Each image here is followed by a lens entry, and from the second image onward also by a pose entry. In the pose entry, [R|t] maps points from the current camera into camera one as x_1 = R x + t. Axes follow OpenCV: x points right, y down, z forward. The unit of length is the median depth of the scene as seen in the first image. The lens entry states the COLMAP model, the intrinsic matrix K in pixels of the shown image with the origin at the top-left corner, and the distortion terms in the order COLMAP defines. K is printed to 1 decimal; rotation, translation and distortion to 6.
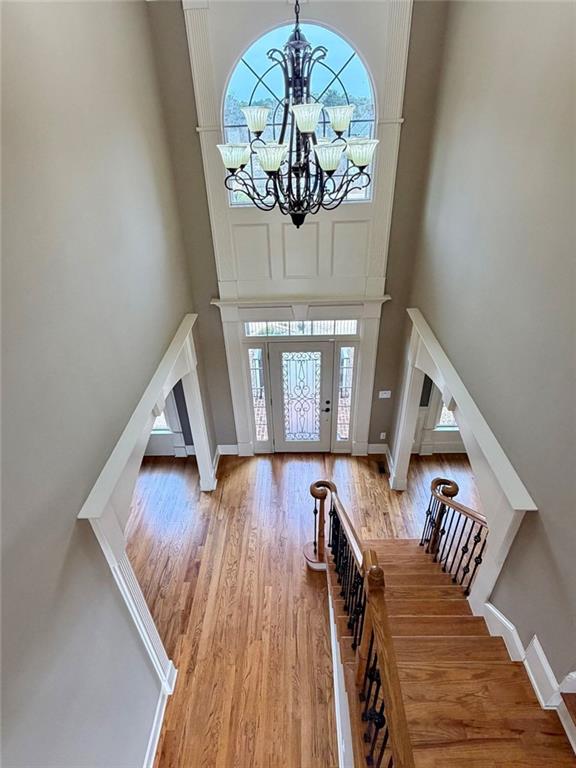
lens RADIAL K [[421.8, 0, 288.0], [0, 421.8, 384.0], [0, 0, 1]] dist [0.000316, 0.000175]
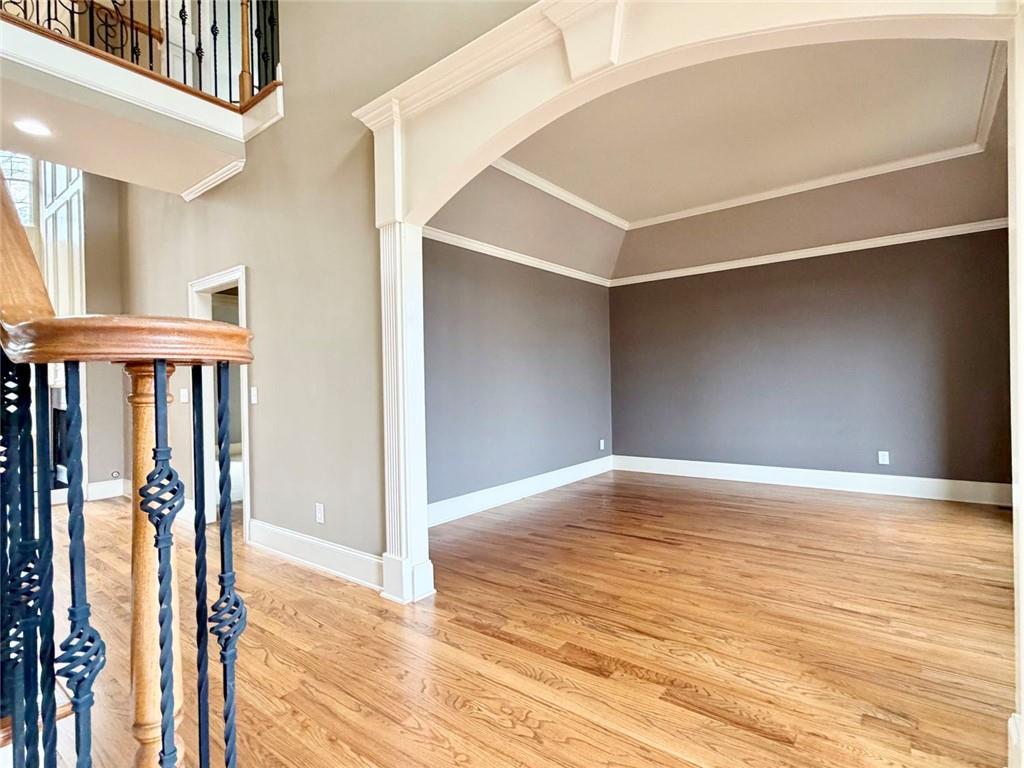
lens RADIAL K [[517.7, 0, 512.0], [0, 517.7, 384.0], [0, 0, 1]] dist [0.000381, 0.000076]
pose [[-0.604256, 0.044714, -0.795535, 0.140197], [-0.408810, 0.839596, 0.357706, 0.140410], [0.683922, 0.541368, -0.489051, 1.104487]]
